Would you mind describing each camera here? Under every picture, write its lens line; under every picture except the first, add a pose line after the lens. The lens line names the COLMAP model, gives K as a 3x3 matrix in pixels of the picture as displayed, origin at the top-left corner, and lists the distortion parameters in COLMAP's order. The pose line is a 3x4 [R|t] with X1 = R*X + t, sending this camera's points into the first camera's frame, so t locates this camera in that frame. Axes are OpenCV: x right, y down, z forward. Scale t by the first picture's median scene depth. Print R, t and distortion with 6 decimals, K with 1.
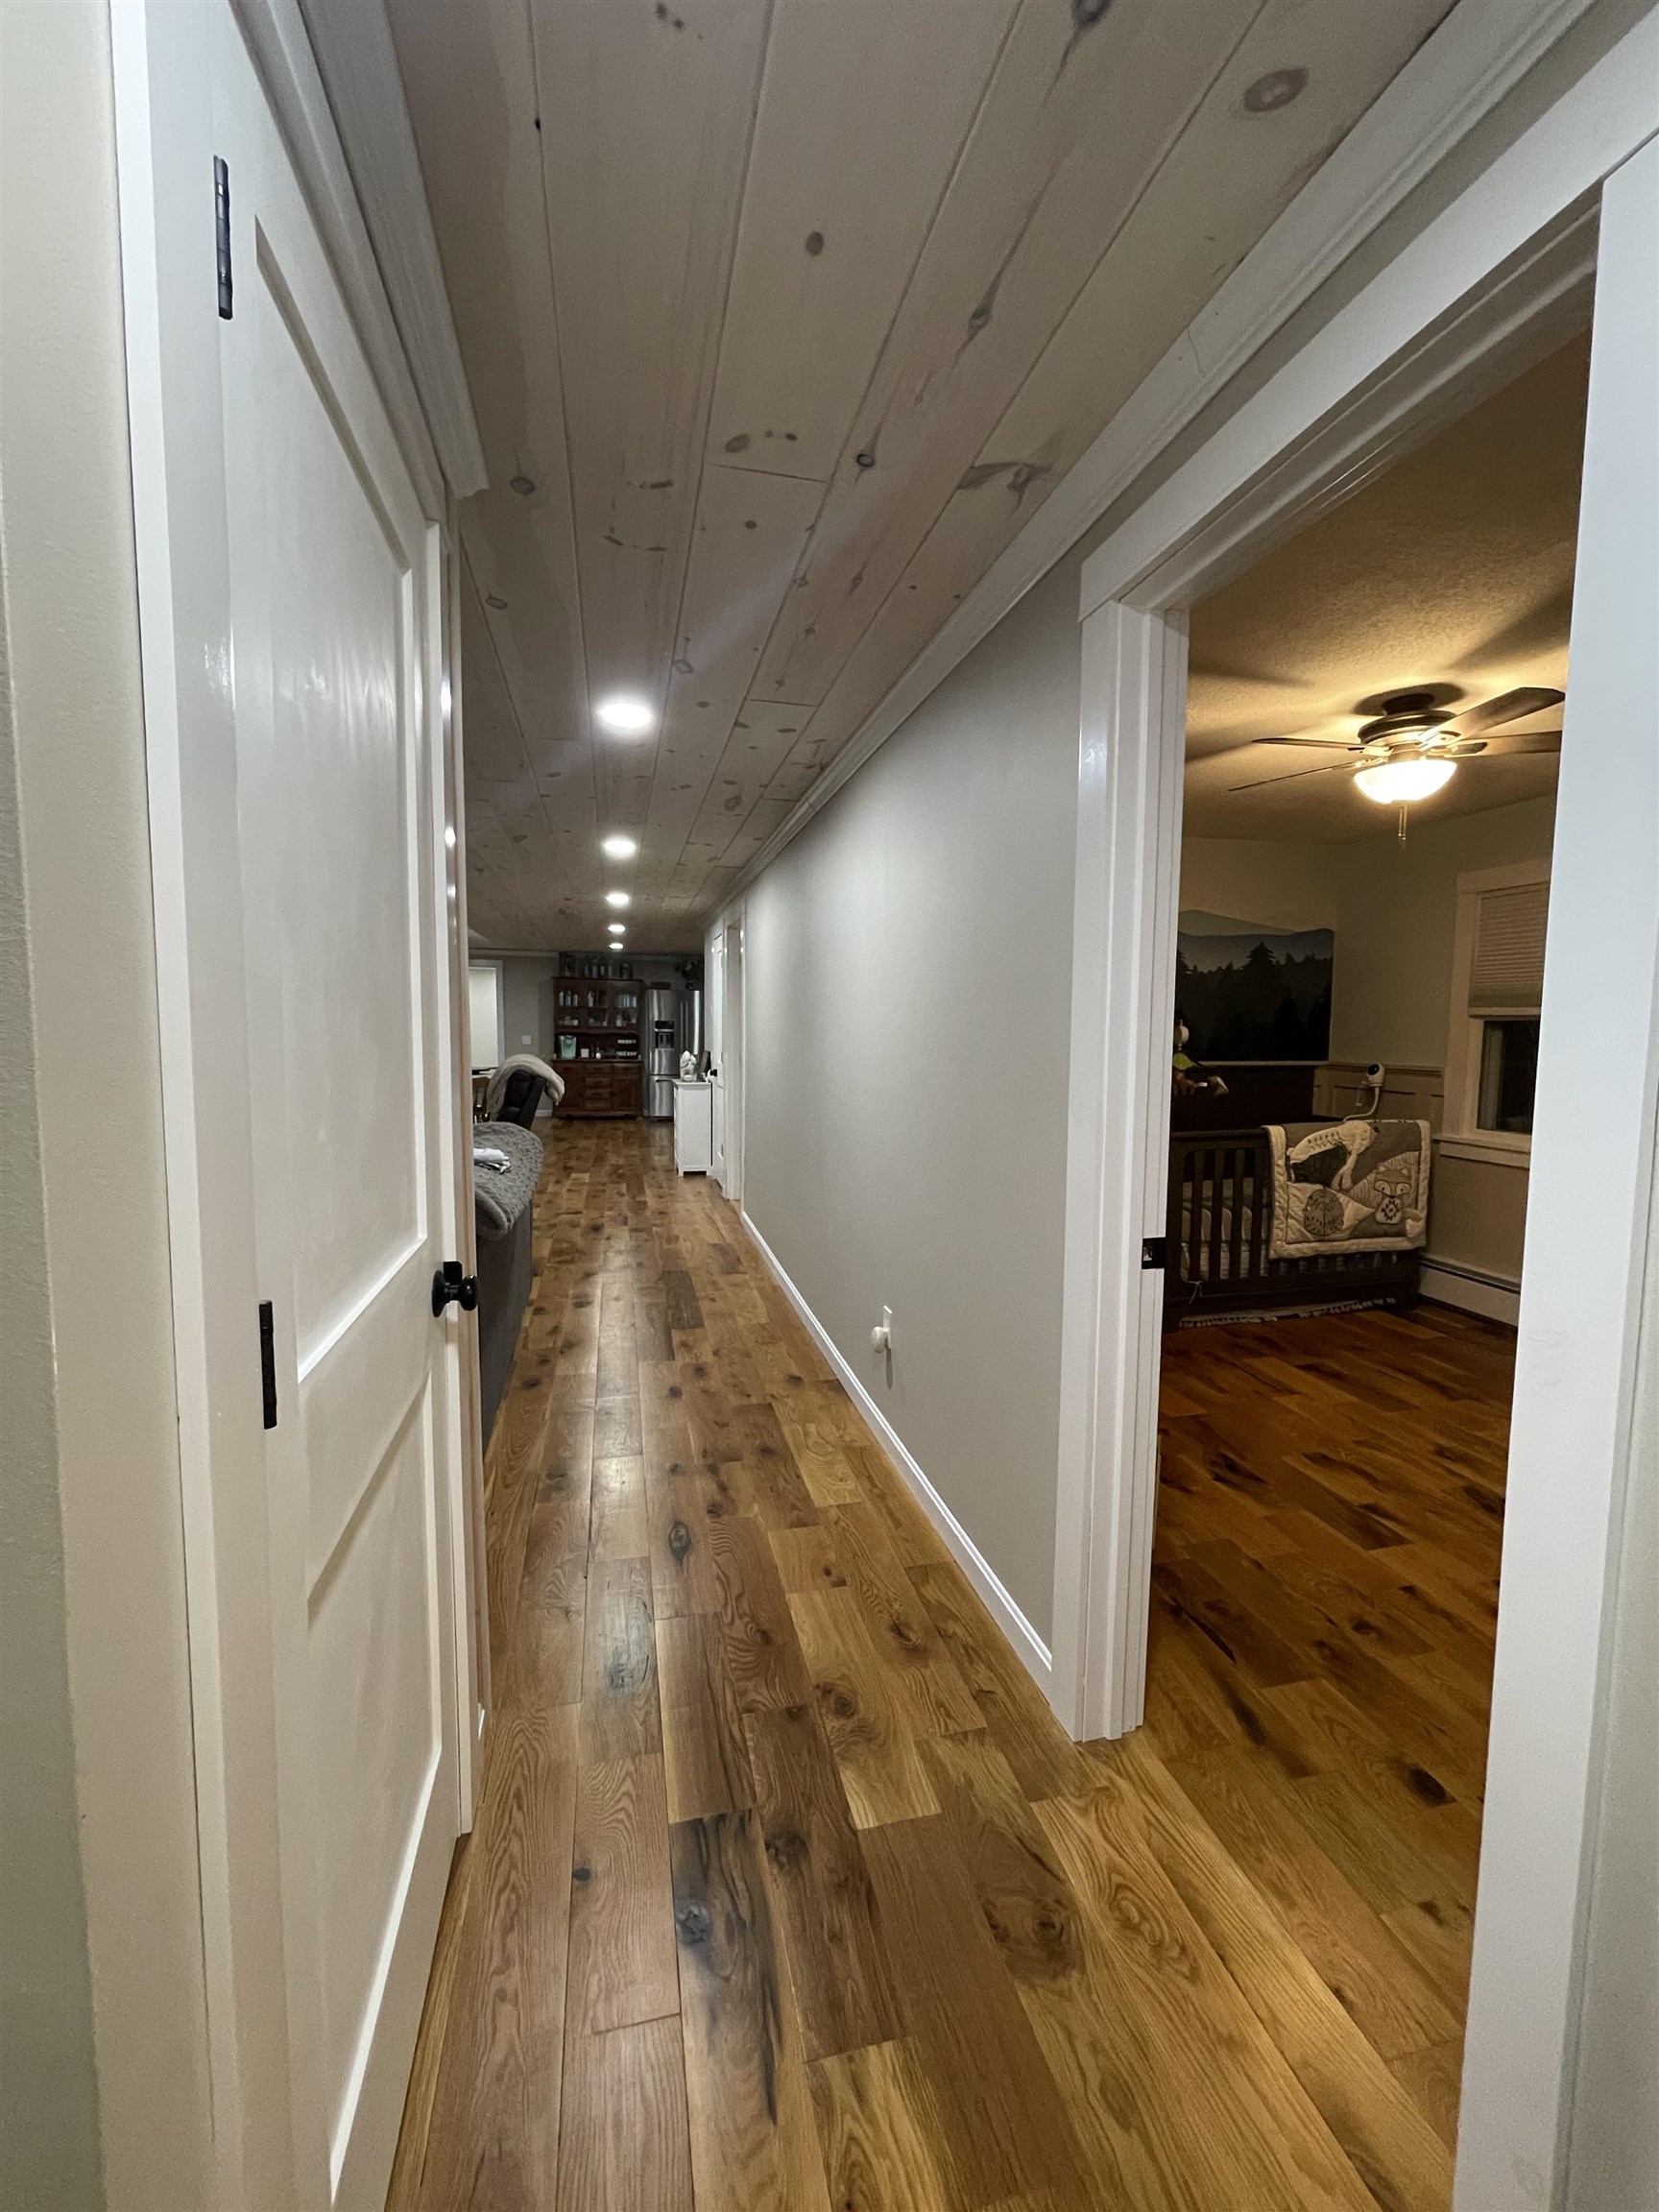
lens RADIAL K [[889.2, 0, 841.9], [0, 889.2, 1099.0], [0, 0, 1]] dist [-0.001296, 0.001053]
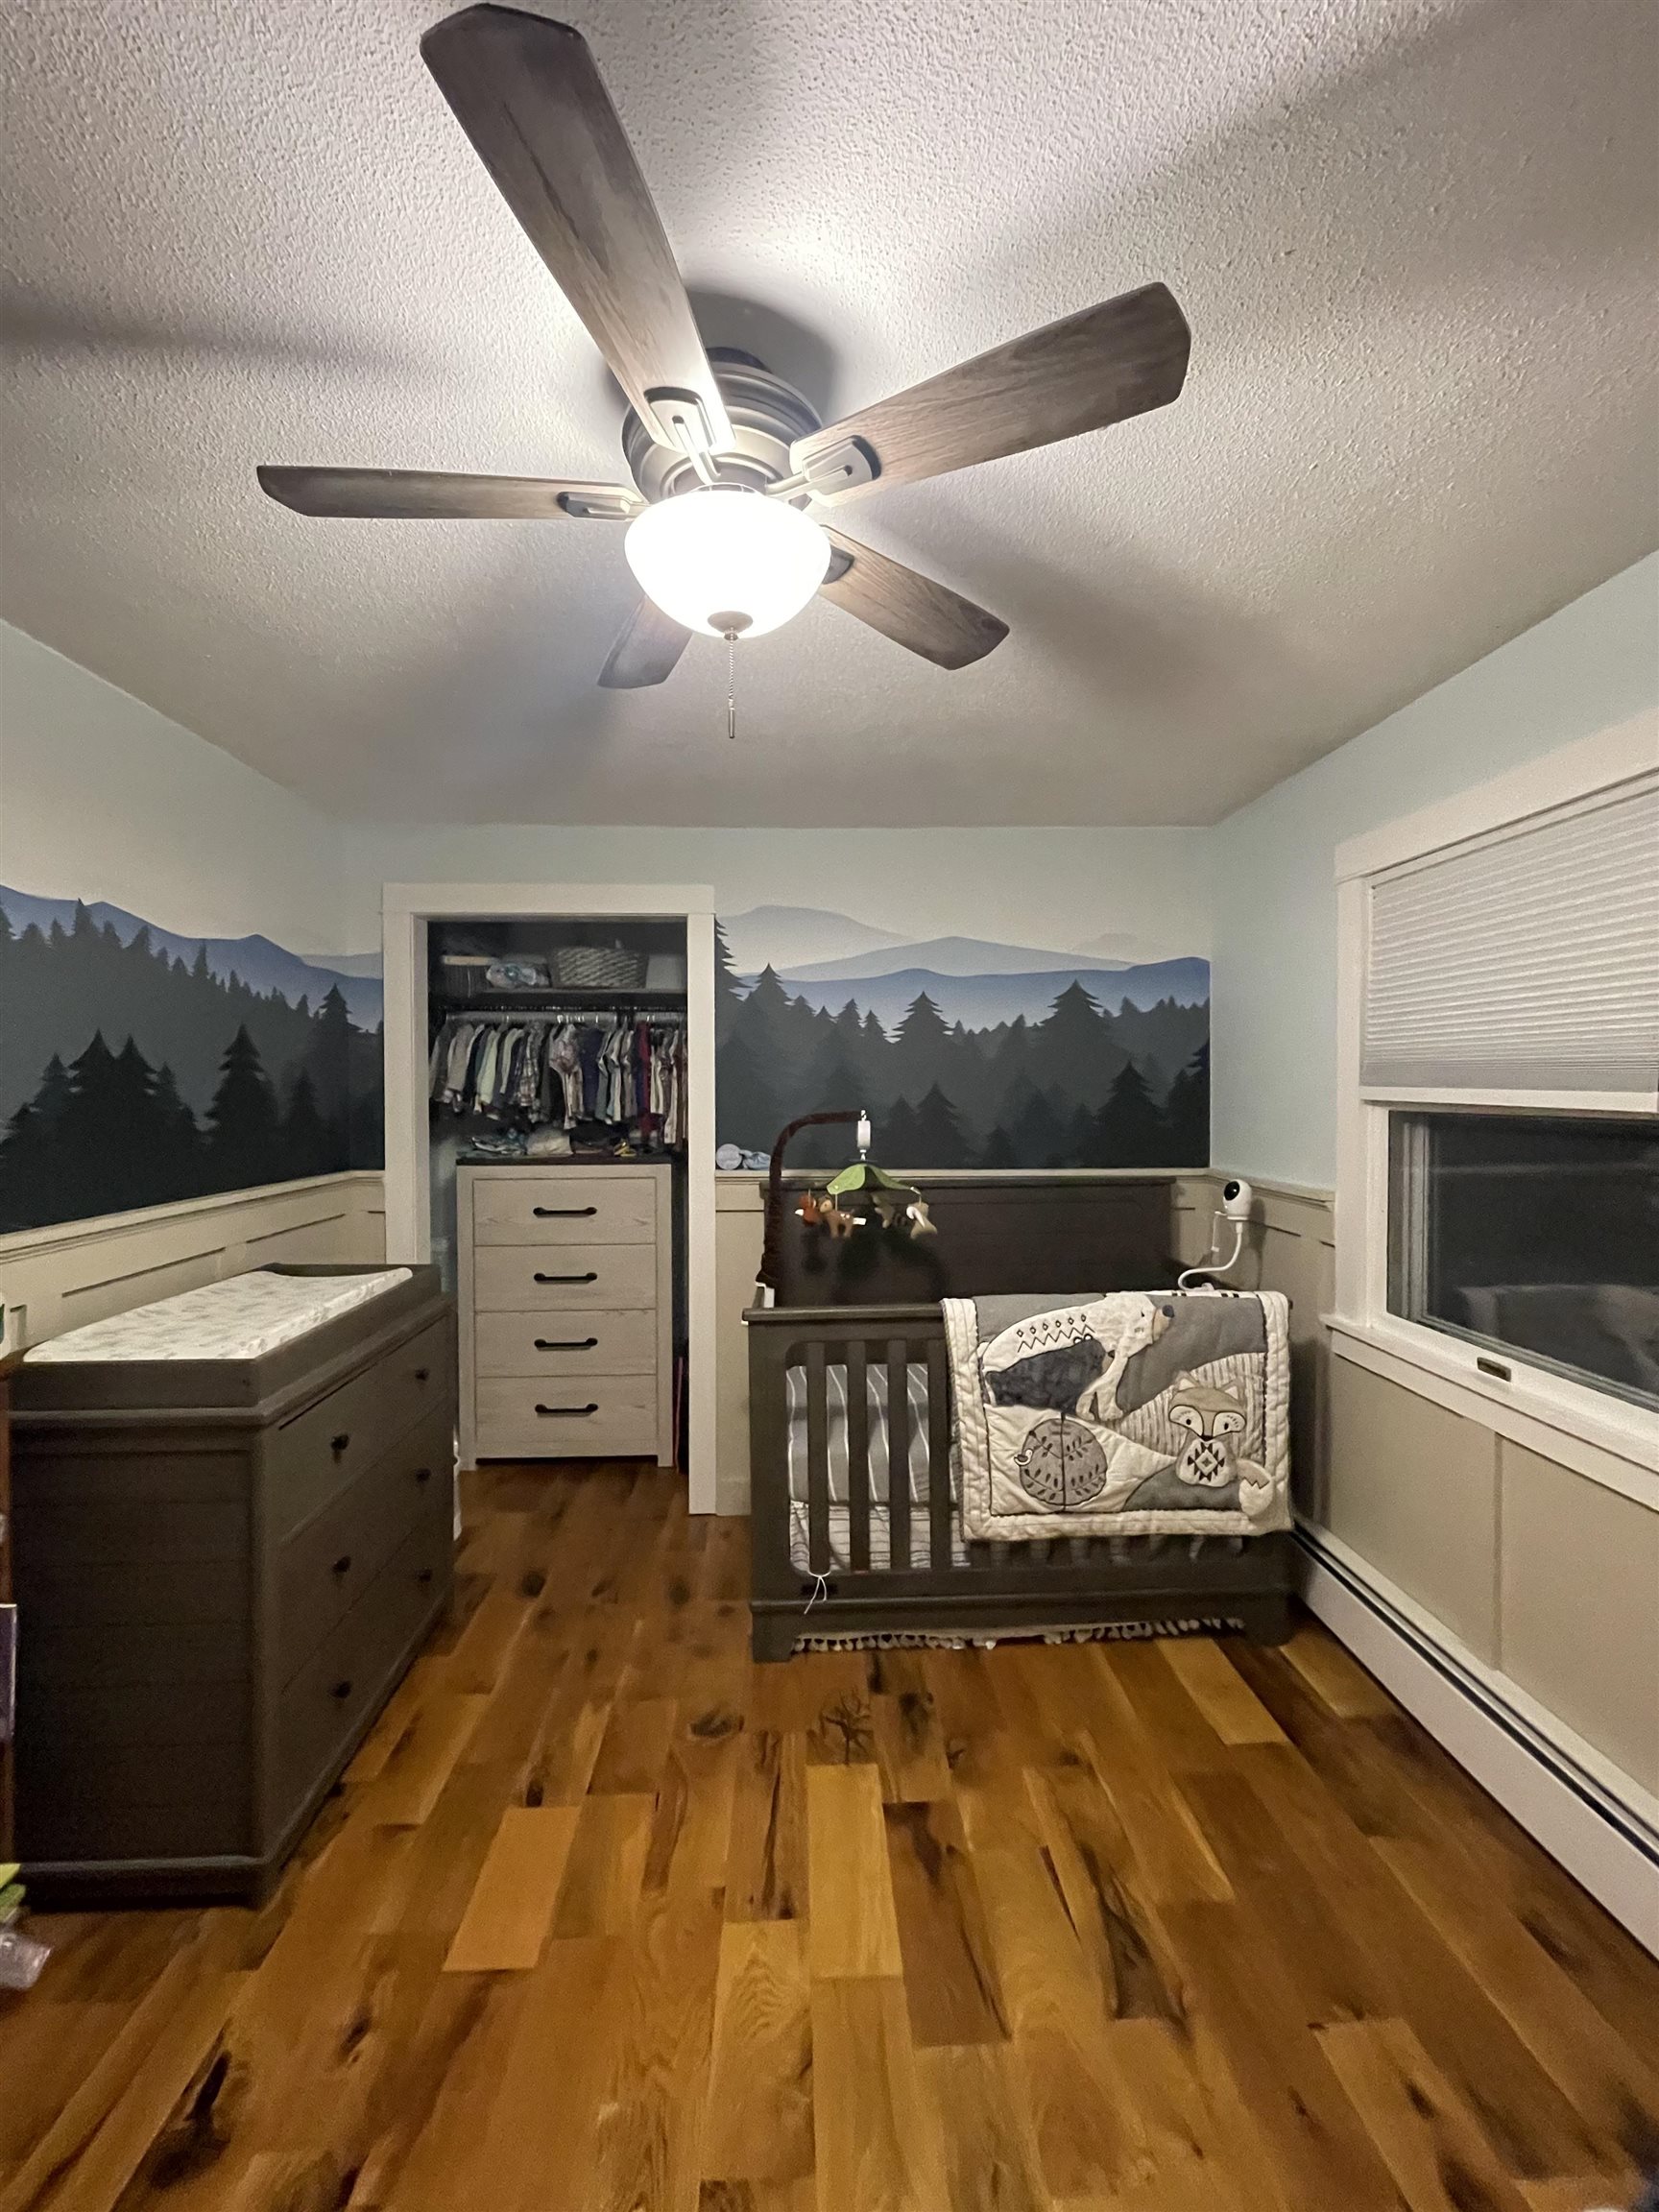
lens RADIAL K [[889.2, 0, 819.4], [0, 889.2, 1108.5], [0, 0, 1]] dist [-0.001296, 0.001053]
pose [[0.979429, -0.005241, -0.201719, 0.504498], [-0.007516, 0.998022, -0.062422, -0.054548], [0.201647, 0.062654, 0.977452, 0.416960]]
